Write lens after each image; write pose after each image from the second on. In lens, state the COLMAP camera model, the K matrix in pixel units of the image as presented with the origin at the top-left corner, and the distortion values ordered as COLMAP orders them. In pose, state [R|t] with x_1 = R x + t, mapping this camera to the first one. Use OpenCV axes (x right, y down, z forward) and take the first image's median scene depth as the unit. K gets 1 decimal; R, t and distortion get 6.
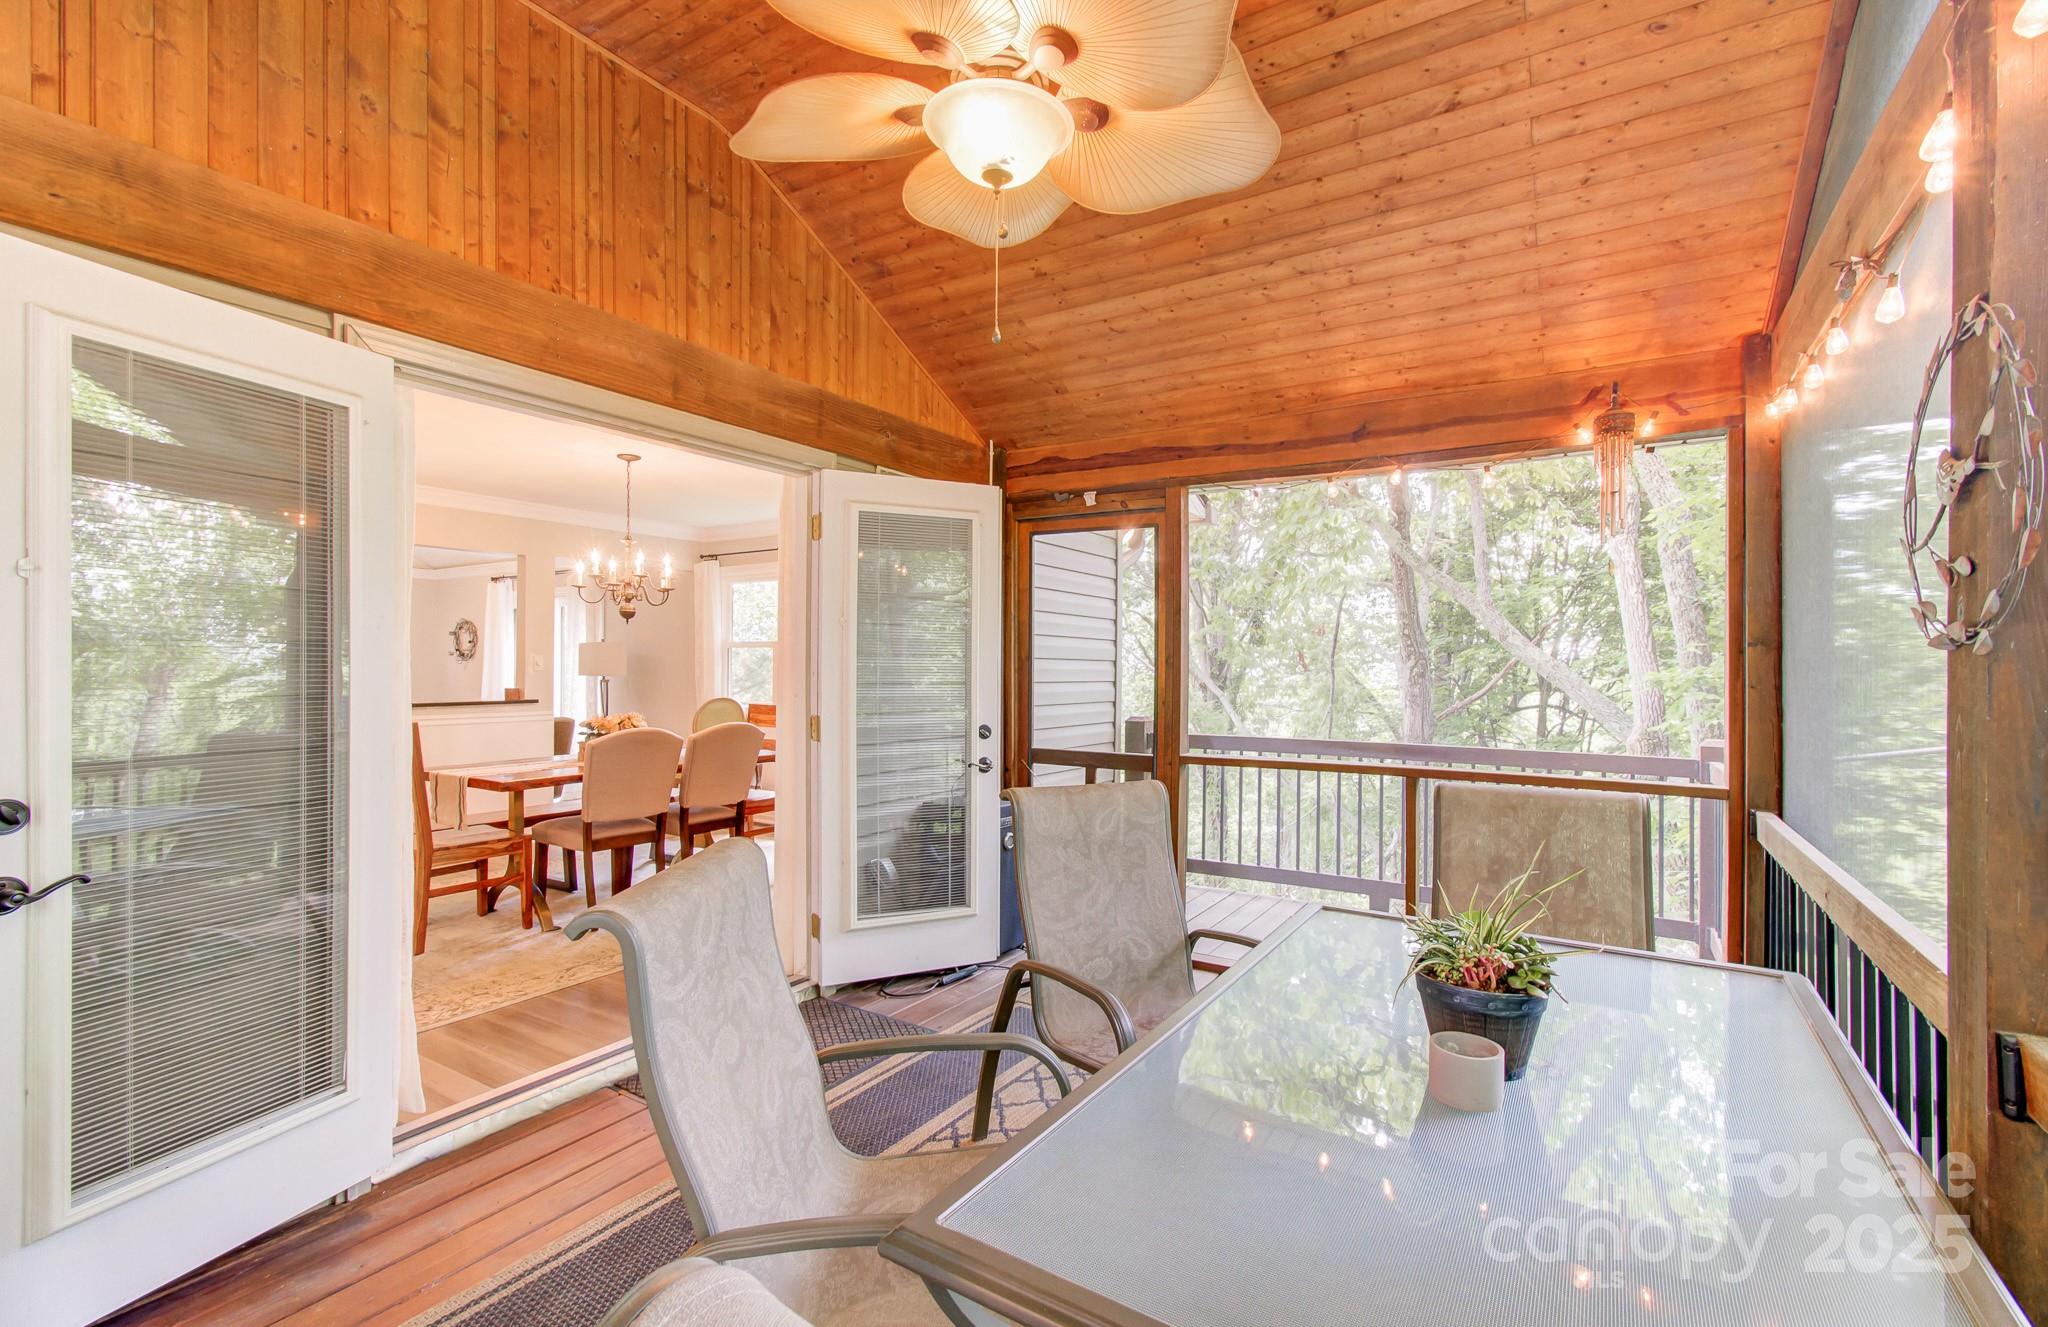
lens RADIAL K [[907.6, 0, 1030.6], [0, 907.6, 668.5], [0, 0, 1]] dist [-0.001679, 0.001237]
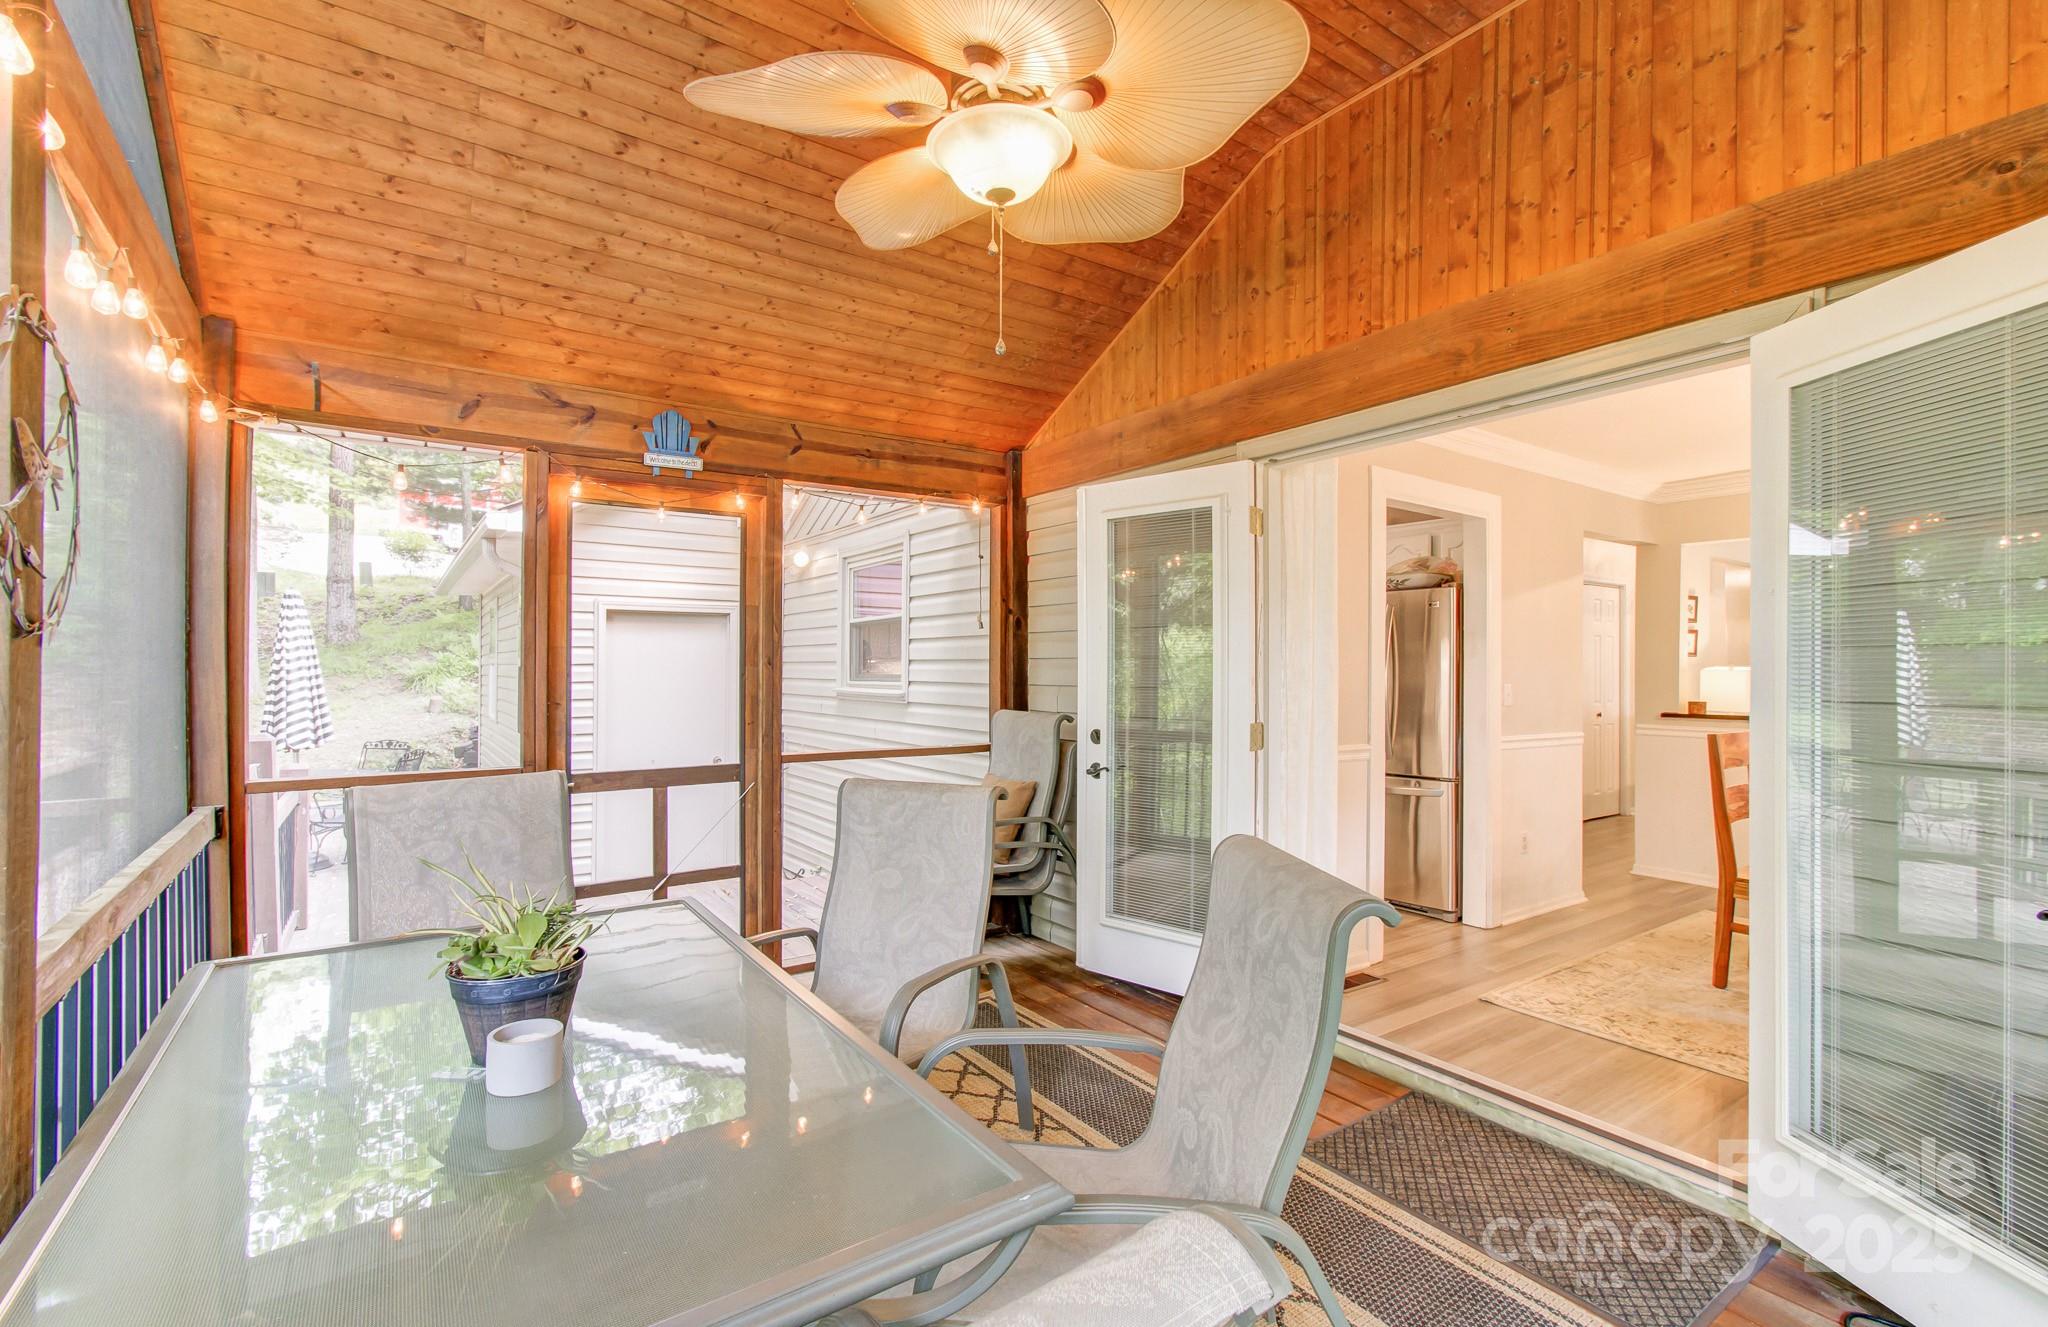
lens RADIAL K [[907.6, 0, 1030.6], [0, 907.6, 668.5], [0, 0, 1]] dist [-0.001679, 0.001237]
pose [[-0.386829, -0.012822, -0.922062, 0.635878], [-0.008081, 0.999912, -0.010514, 0.009981], [0.922116, 0.003385, -0.386899, 1.018791]]
